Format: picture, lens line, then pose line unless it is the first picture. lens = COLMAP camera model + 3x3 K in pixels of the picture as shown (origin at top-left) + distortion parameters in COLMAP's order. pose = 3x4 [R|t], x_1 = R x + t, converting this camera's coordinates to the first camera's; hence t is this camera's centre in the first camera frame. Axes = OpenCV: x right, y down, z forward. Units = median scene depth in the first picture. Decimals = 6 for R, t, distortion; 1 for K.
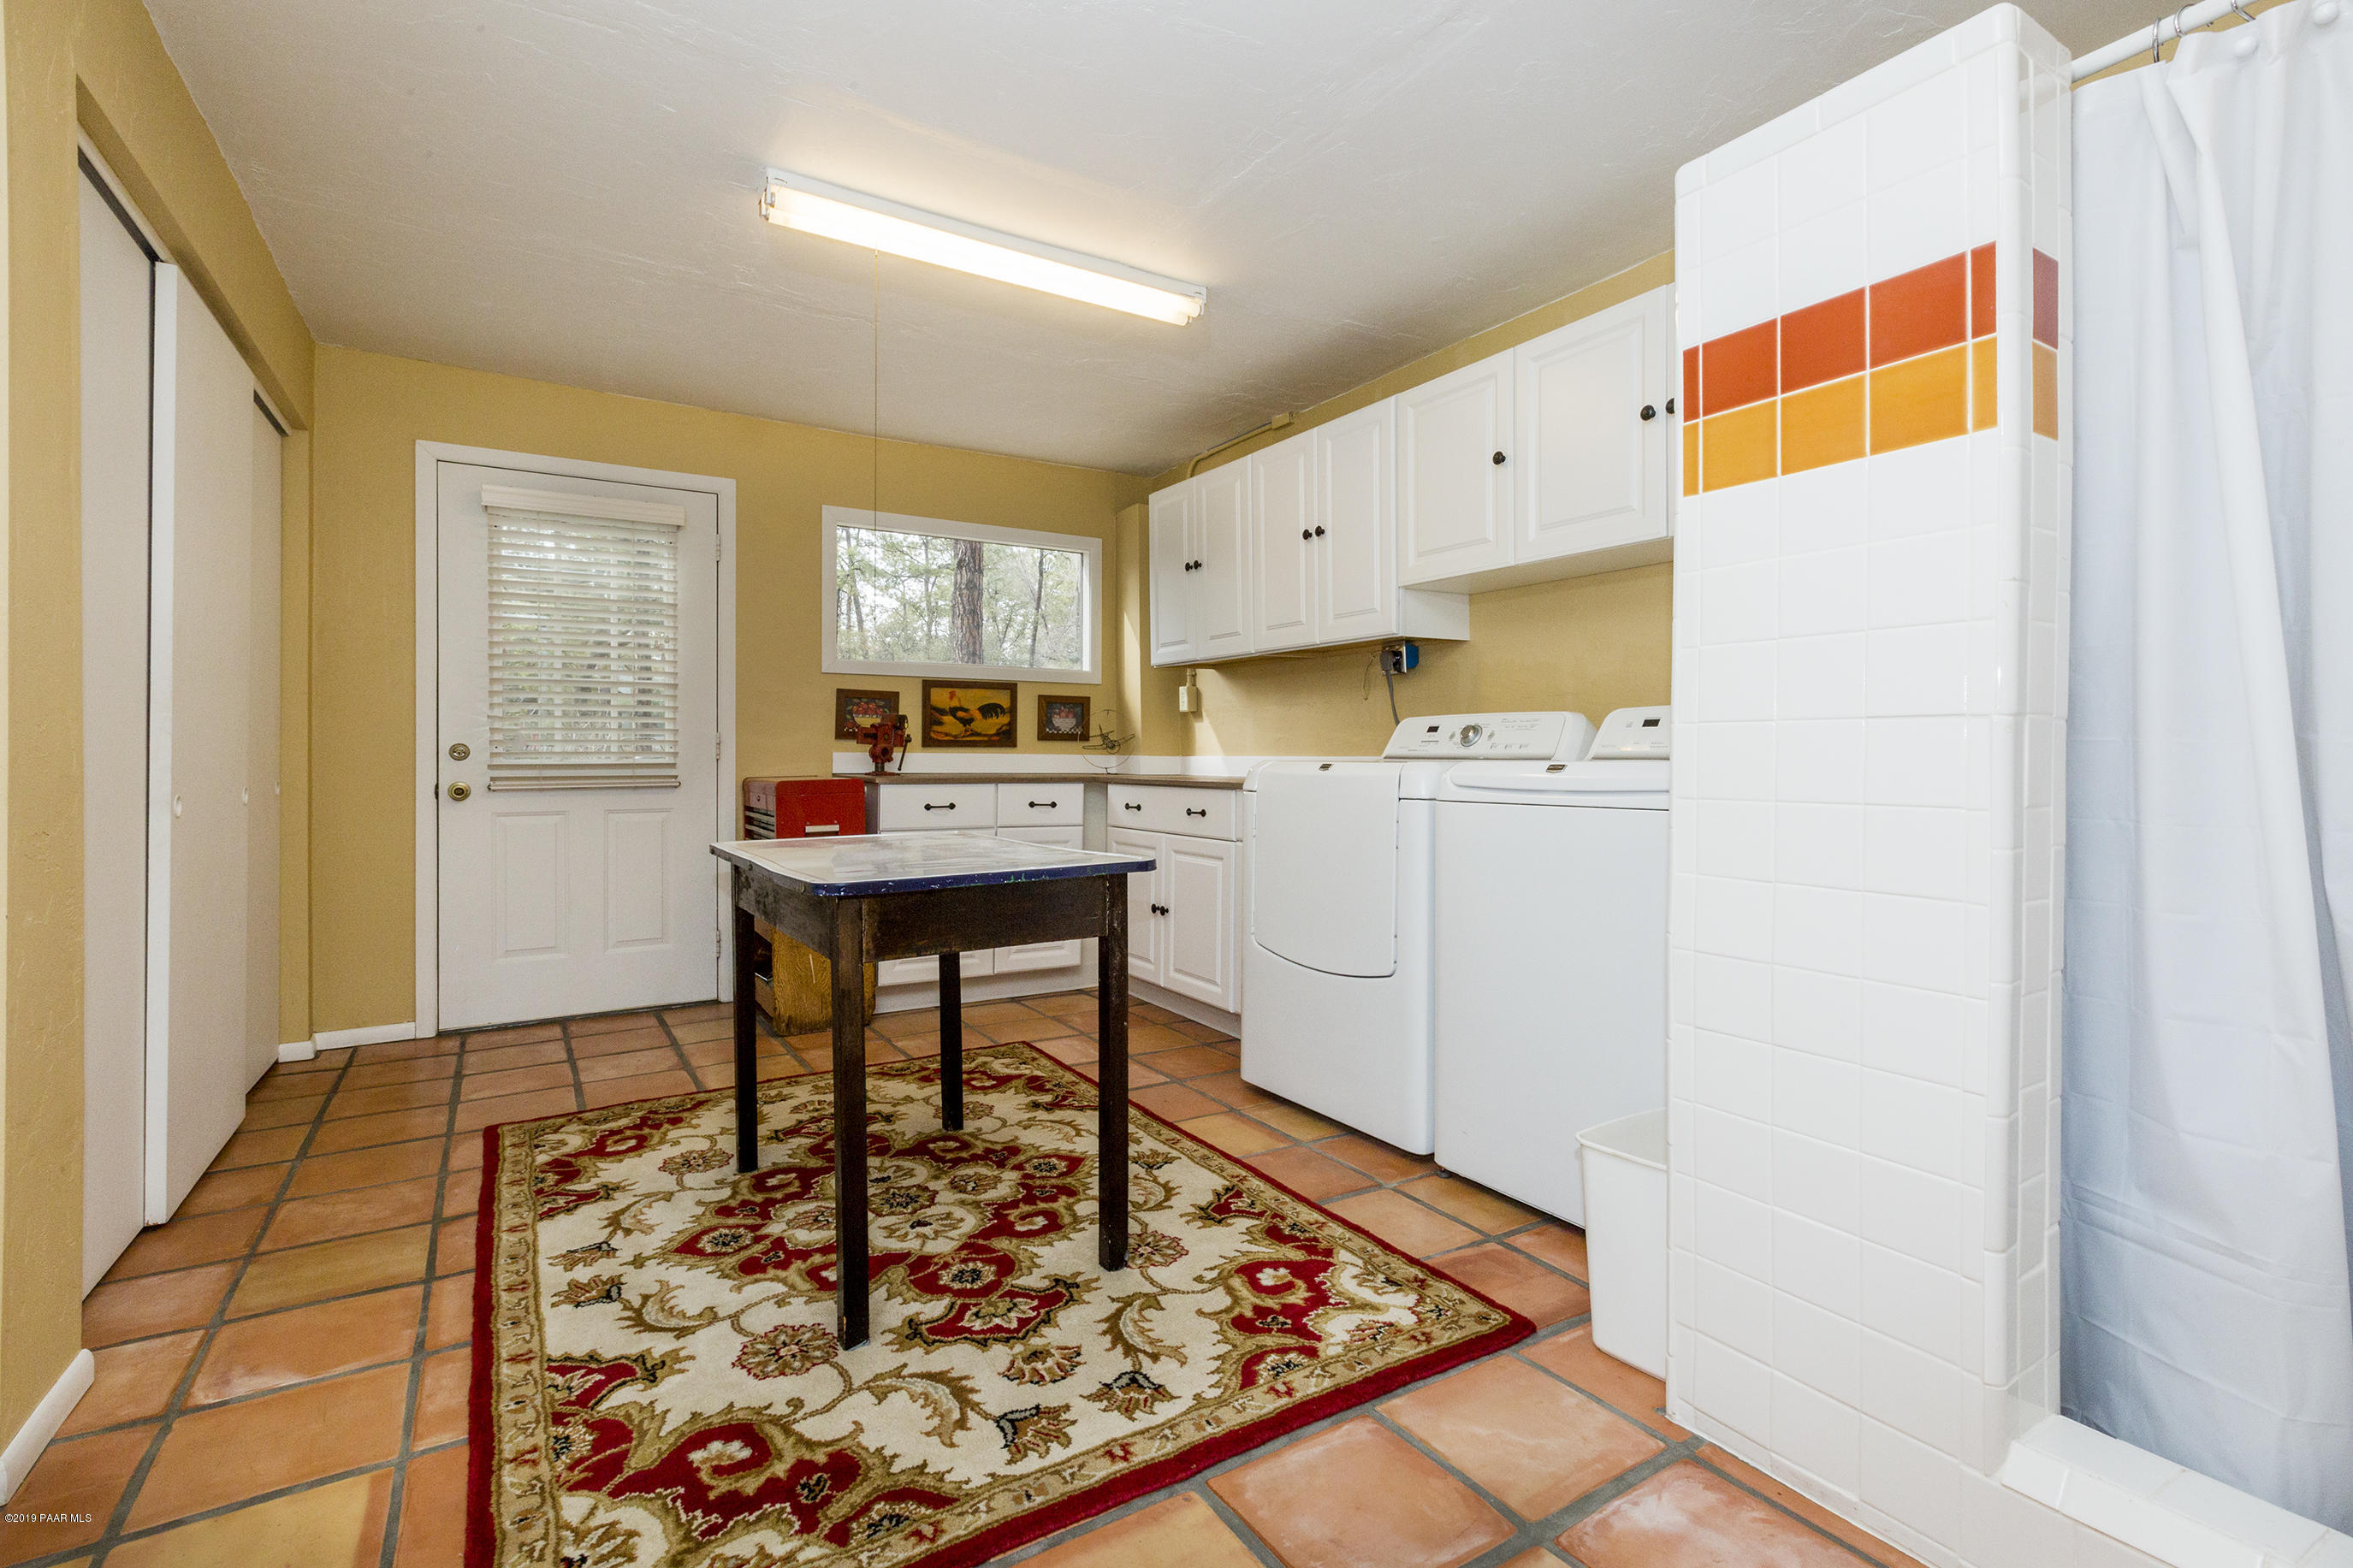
lens RADIAL K [[1093.8, 0, 1177.8], [0, 1093.8, 752.0], [0, 0, 1]] dist [-0.001311, -0.000062]
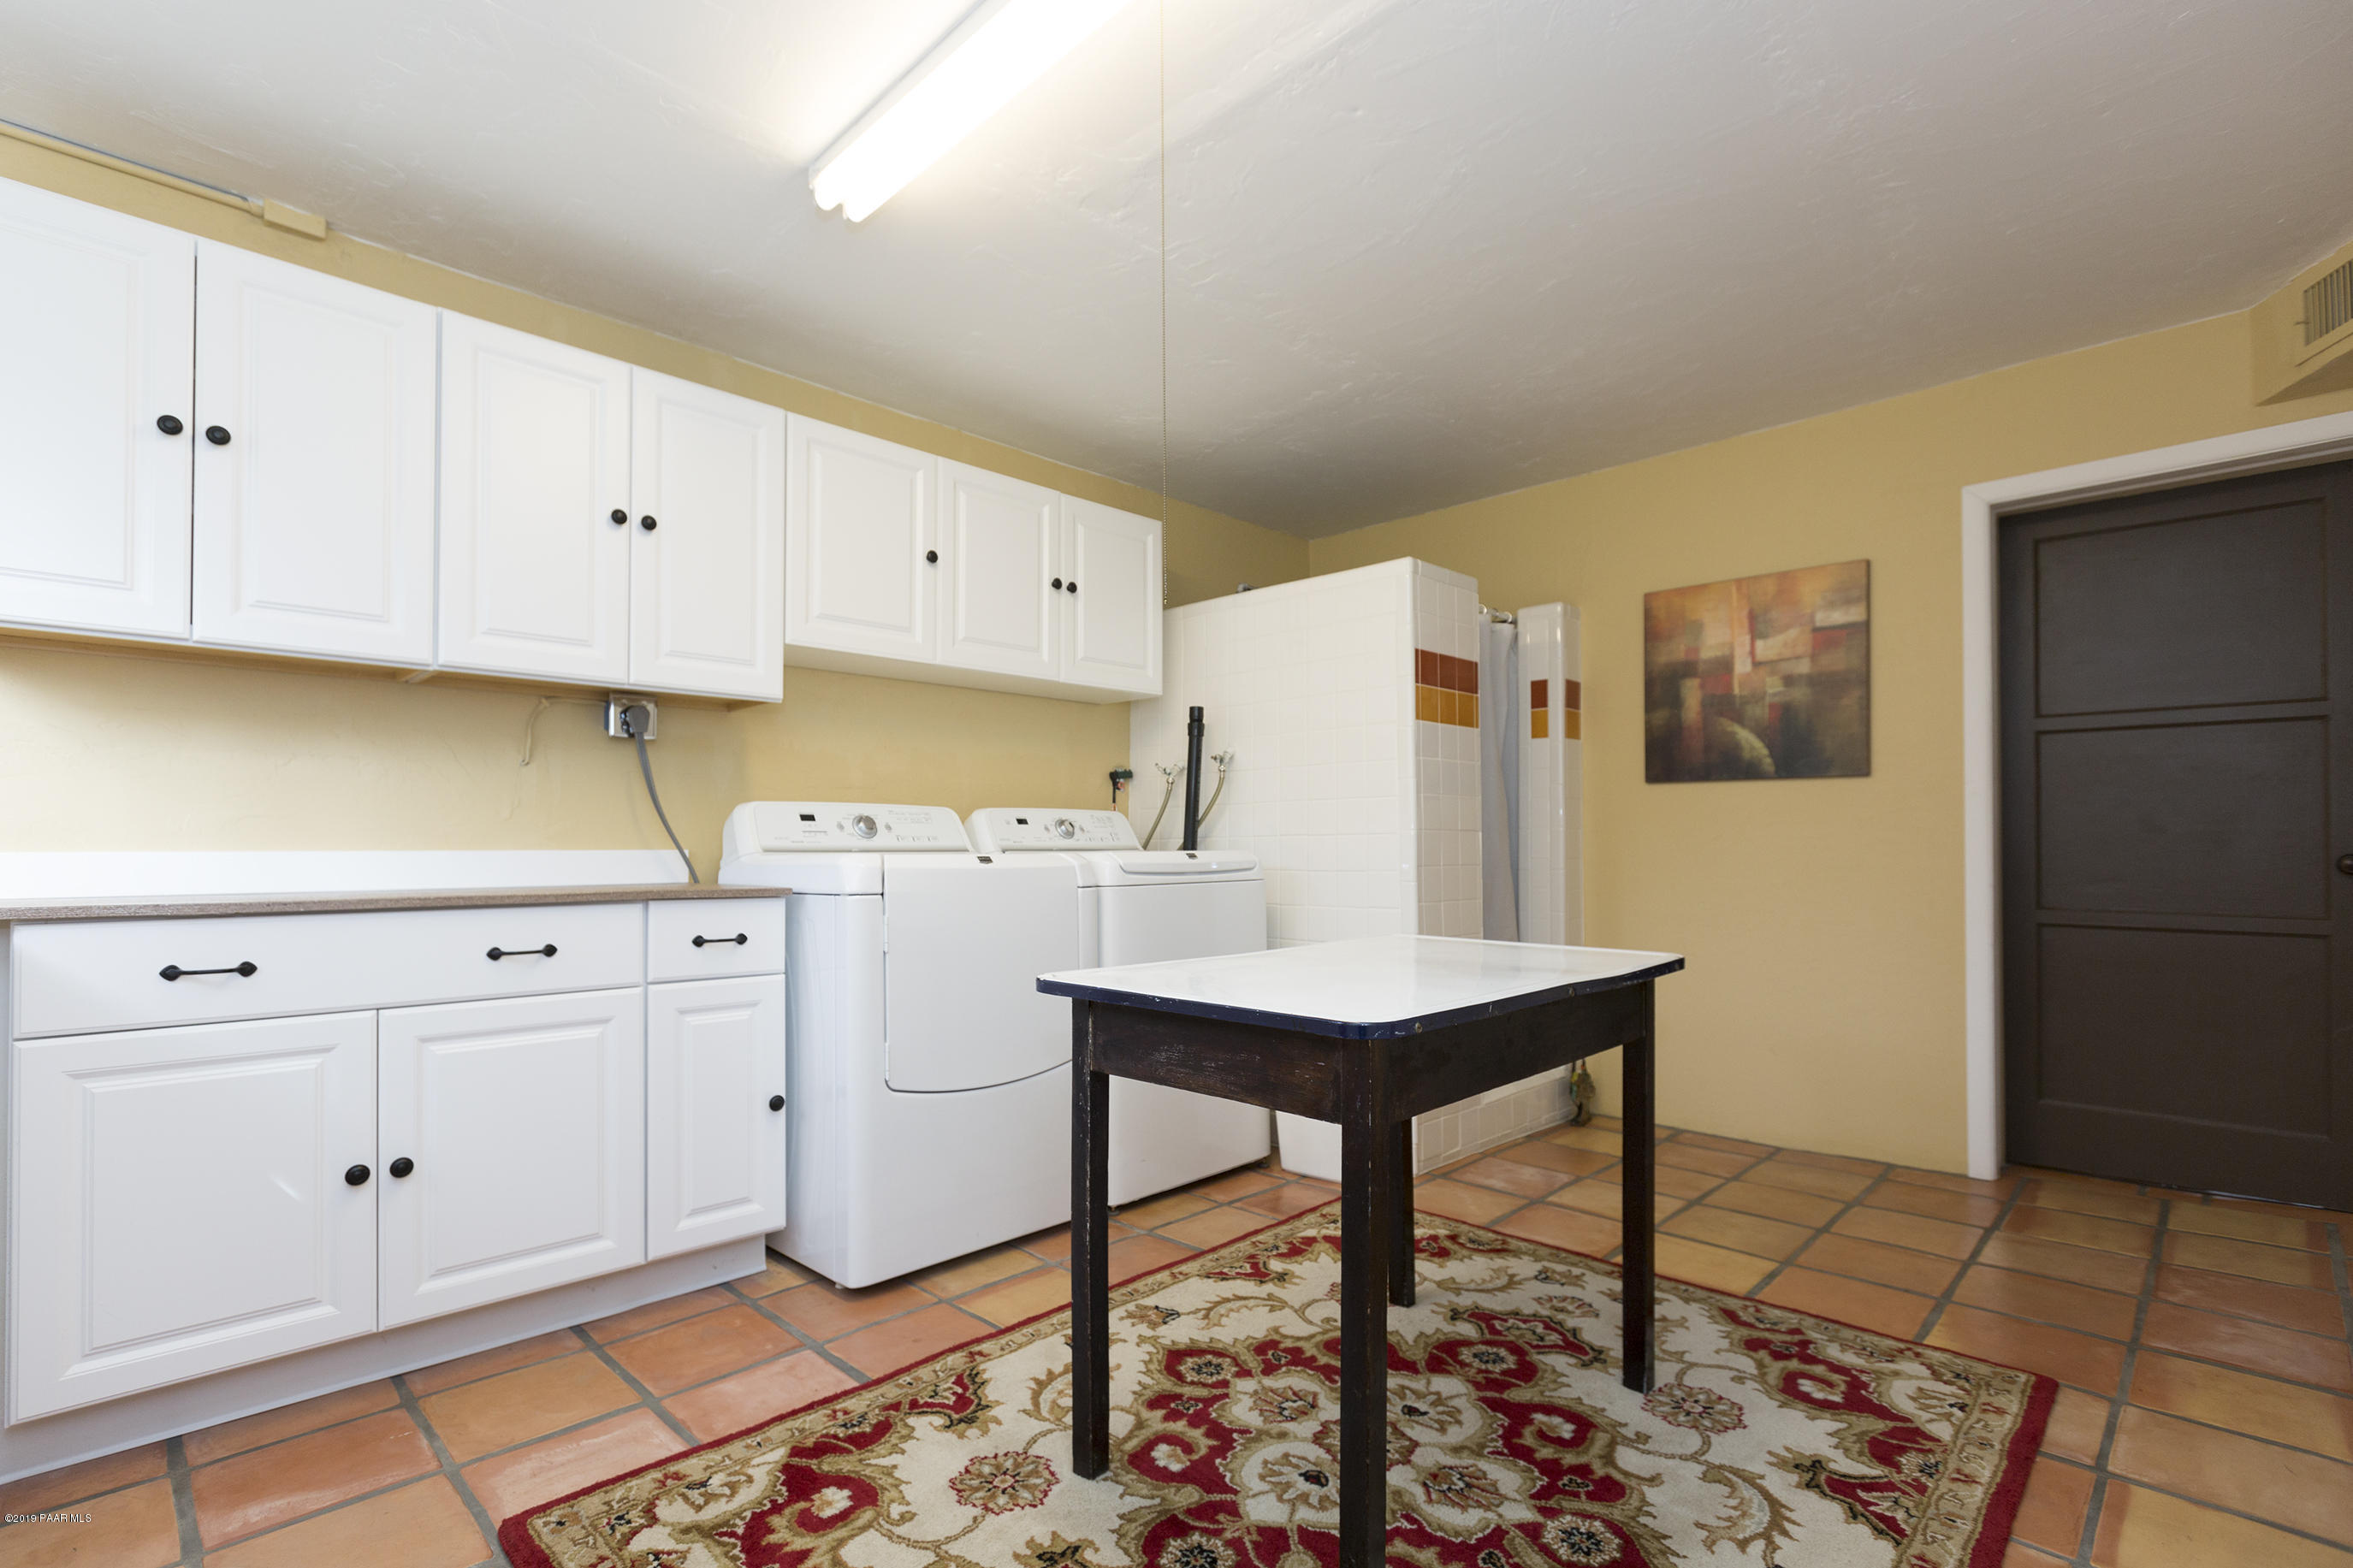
lens RADIAL K [[1081.4, 0, 1173.9], [0, 1081.4, 834.4], [0, 0, 1]] dist [0.001981, -0.001020]
pose [[-0.238327, 0.012342, 0.971107, -1.304060], [0.000535, 0.999921, -0.012577, 0.006005], [-0.971185, -0.002478, -0.238315, 1.799305]]
